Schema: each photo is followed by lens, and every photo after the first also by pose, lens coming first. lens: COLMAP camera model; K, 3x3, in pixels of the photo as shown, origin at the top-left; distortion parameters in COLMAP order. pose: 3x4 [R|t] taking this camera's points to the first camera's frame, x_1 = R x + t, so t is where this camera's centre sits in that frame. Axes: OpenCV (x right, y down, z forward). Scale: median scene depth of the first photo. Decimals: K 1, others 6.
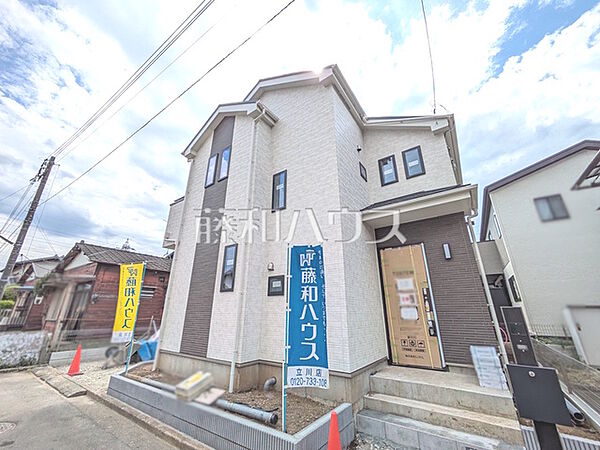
lens RADIAL K [[238.0, 0, 299.4], [0, 238.0, 225.8], [0, 0, 1]] dist [-0.000807, 0.001638]
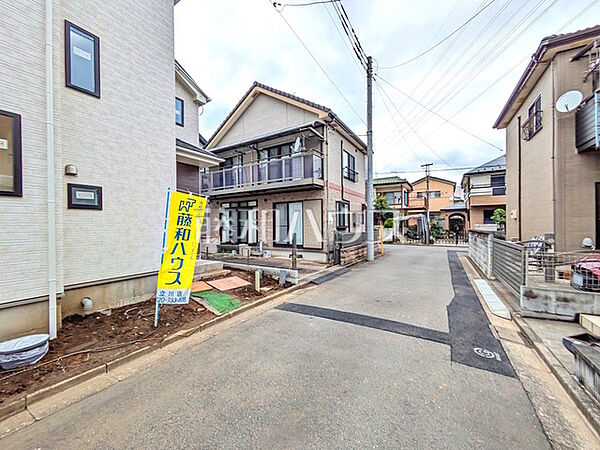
lens RADIAL K [[238.0, 0, 301.4], [0, 238.0, 225.7], [0, 0, 1]] dist [-0.000807, 0.001638]
pose [[-0.069952, -0.002520, 0.997547, -0.798283], [-0.331699, 0.943154, -0.020877, 0.102812], [-0.940788, -0.332346, -0.066812, 0.300254]]
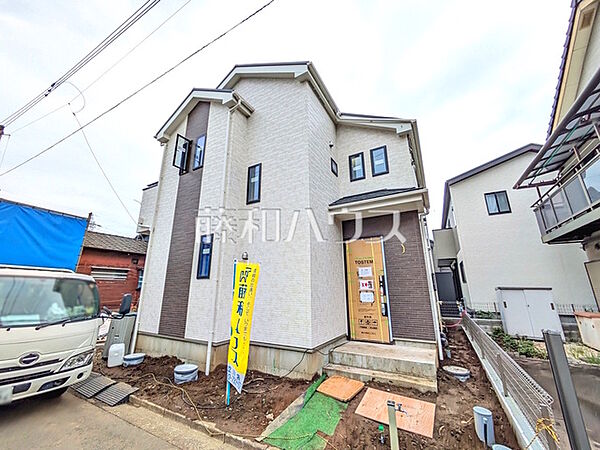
lens RADIAL K [[238.0, 0, 298.8], [0, 238.0, 225.9], [0, 0, 1]] dist [-0.000807, 0.001638]
pose [[0.995539, 0.019069, 0.092401, 0.017885], [-0.027146, 0.995841, 0.086965, -0.057624], [-0.090359, -0.089085, 0.991917, -0.071933]]
